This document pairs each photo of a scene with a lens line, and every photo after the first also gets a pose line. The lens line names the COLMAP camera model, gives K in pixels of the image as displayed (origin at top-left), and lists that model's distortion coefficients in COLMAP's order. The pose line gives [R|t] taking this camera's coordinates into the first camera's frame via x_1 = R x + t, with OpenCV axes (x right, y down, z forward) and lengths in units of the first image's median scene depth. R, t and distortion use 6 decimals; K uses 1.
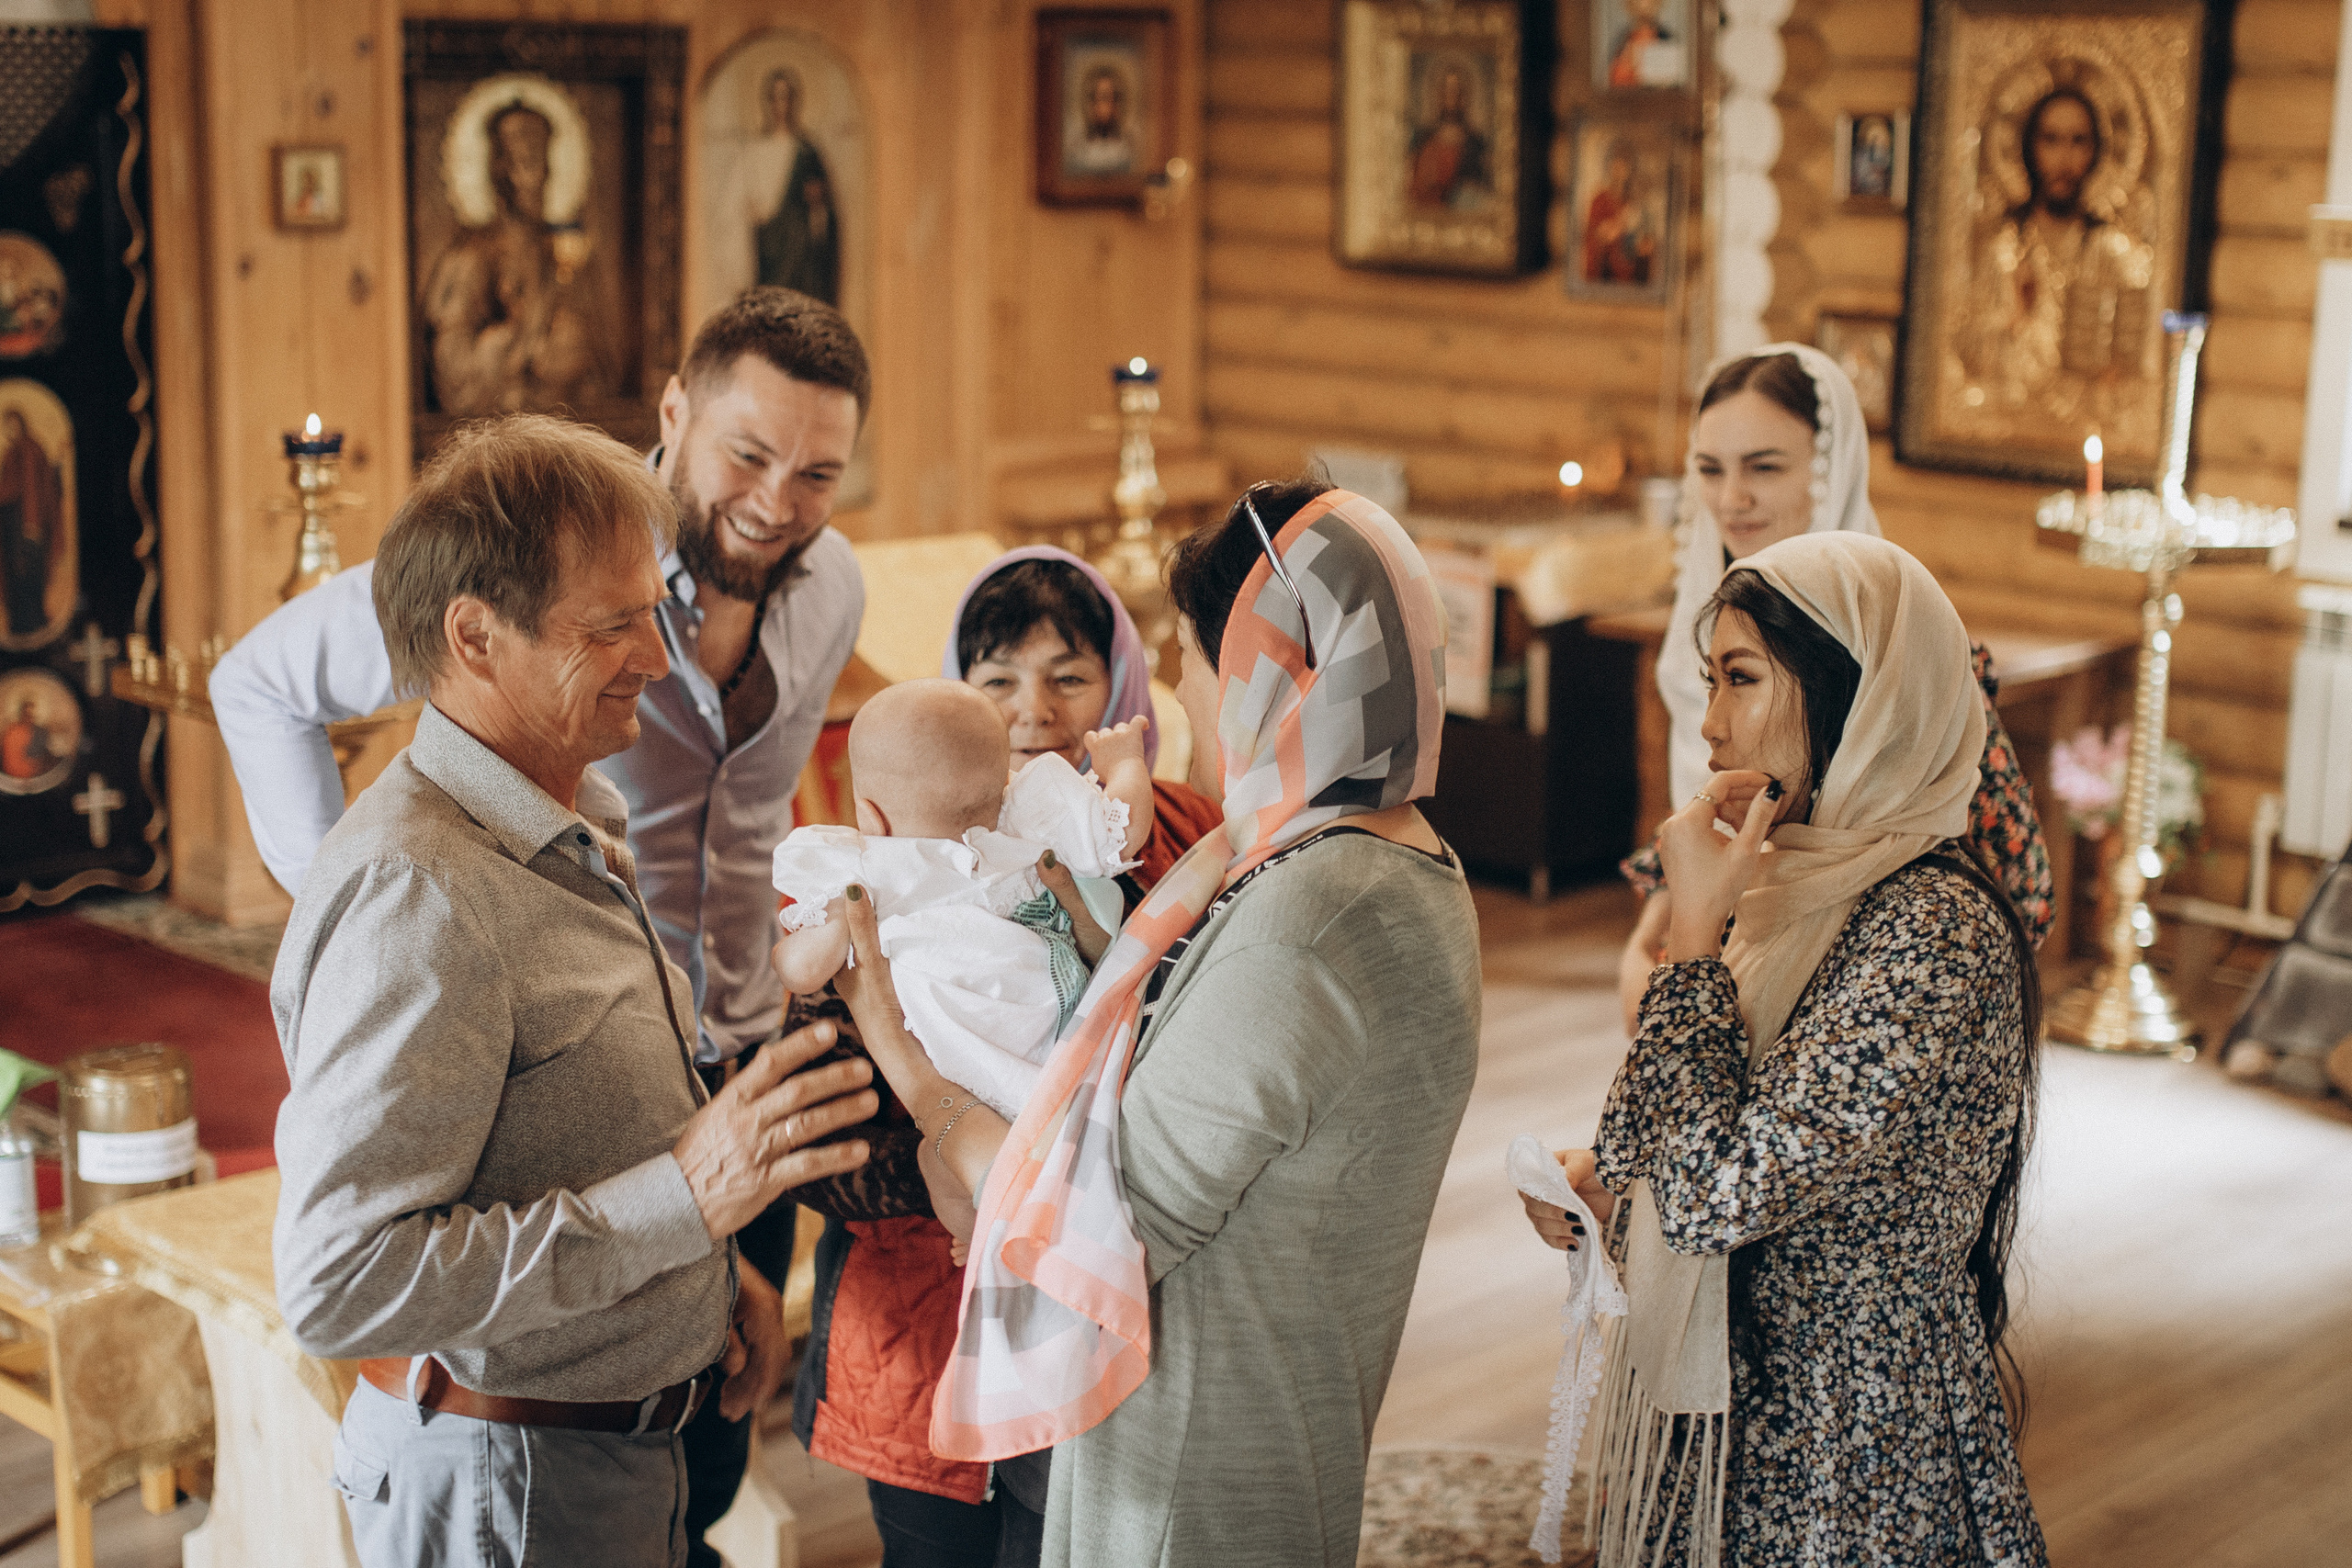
lens RADIAL K [[3581.3, 0, 1176.0], [0, 3581.3, 784.0], [0, 0, 1]] dist [0.007456, 0.013882]
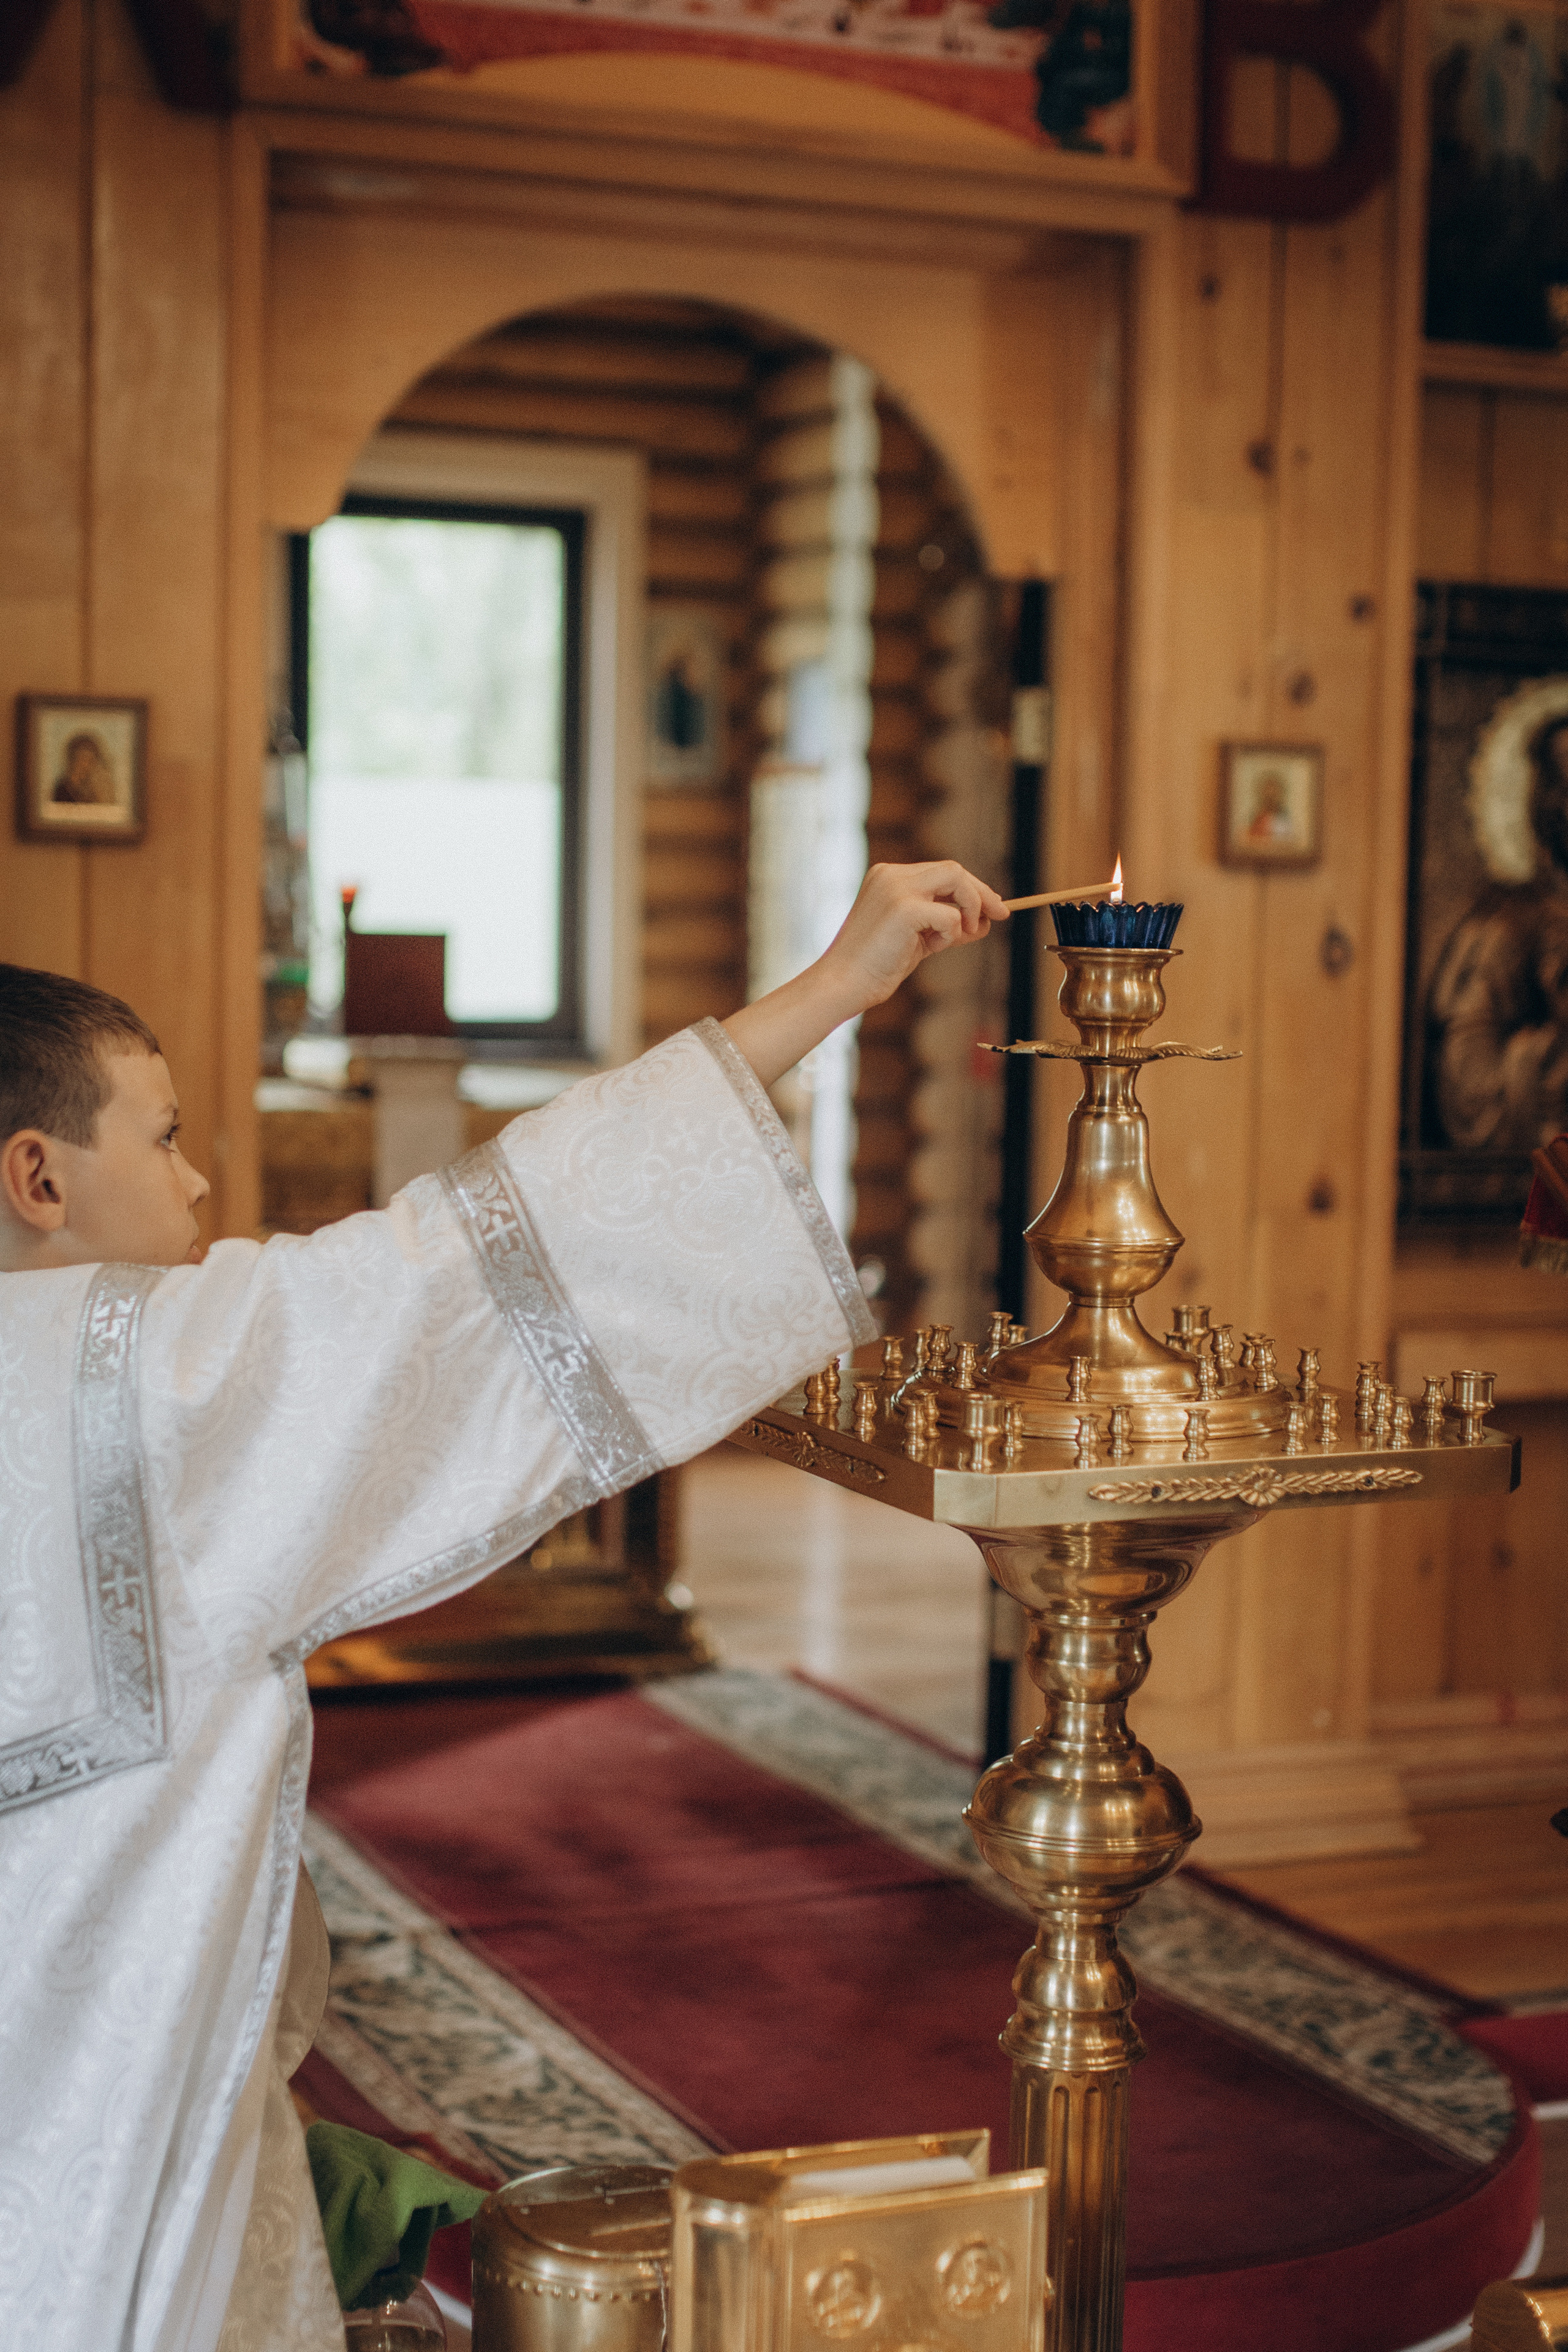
lens RADIAL K [[3581.7, 0, 784.0], [0, 3581.7, 1176.0], [0, 0, 1]] dist [0.007456, 0.013882]
pose [[0.923415, 0.024353, -0.383030, -0.058929], [-0.080442, 0.988099, -0.131108, 0.002699], [0.375279, 0.151879, 0.914384, 0.327773]]
